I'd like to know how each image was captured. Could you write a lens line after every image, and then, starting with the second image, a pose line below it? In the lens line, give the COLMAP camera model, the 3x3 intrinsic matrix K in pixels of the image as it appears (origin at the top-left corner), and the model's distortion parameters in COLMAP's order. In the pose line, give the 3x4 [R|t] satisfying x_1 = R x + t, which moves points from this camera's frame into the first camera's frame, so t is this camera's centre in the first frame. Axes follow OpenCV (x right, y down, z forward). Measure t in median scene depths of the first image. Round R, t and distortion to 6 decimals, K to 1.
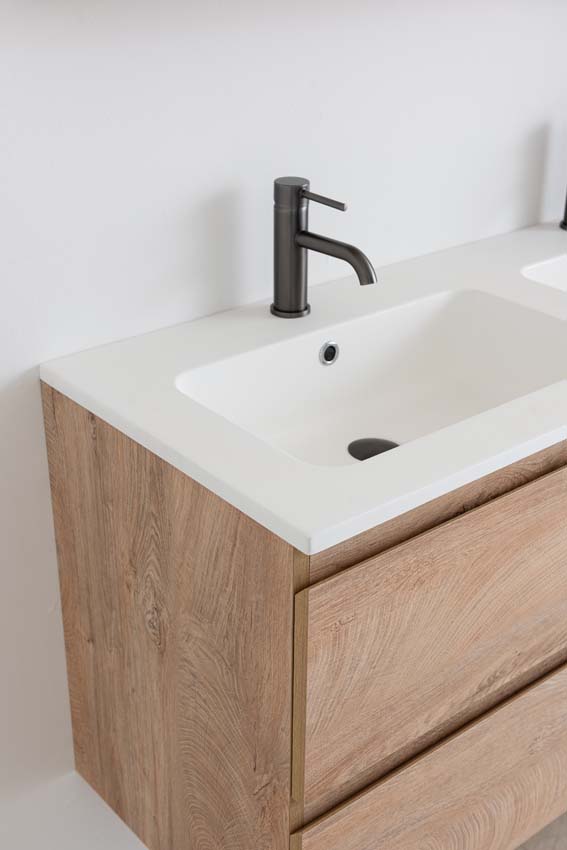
lens RADIAL K [[1168.6, 0, 283.5], [0, 1168.6, 425.0], [0, 0, 1]] dist [-0.009925, 0.000541]
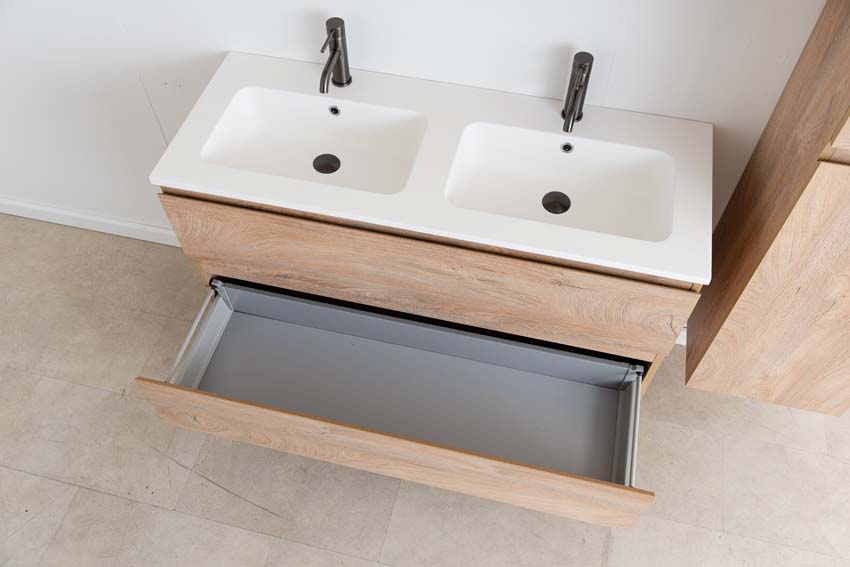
lens RADIAL K [[714.3, 0, 425.0], [0, 714.3, 283.5], [0, 0, 1]] dist [-0.008815, -0.009932]
pose [[0.602965, 0.642103, -0.473431, 1.061921], [-0.347483, 0.745579, 0.568654, -0.694375], [0.718115, -0.178369, 0.672678, 0.257427]]
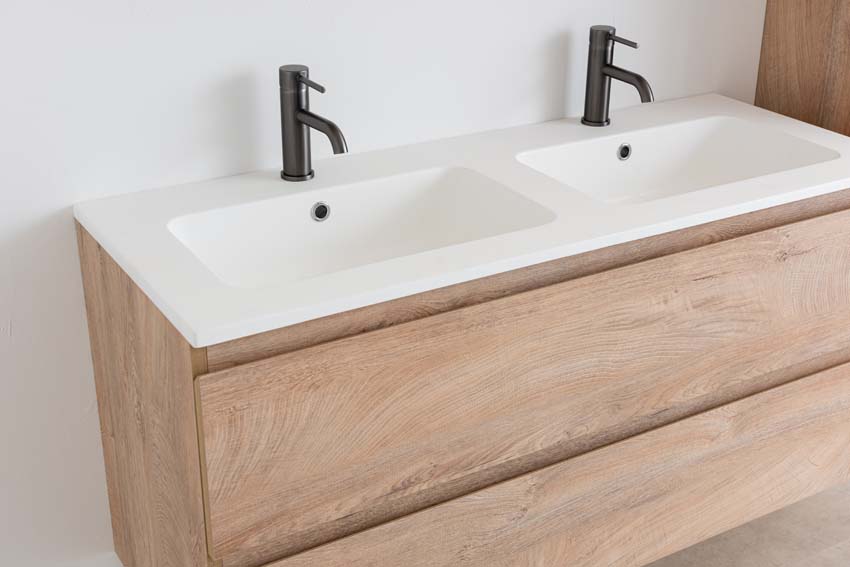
lens RADIAL K [[1168.6, 0, 425.0], [0, 1168.6, 283.5], [0, 0, 1]] dist [-0.009925, 0.000541]
pose [[0.990063, 0.058964, -0.127663, 0.352182], [-0.064189, 0.997244, -0.037202, 0.058363], [0.125117, 0.045027, 0.991120, -0.206114]]
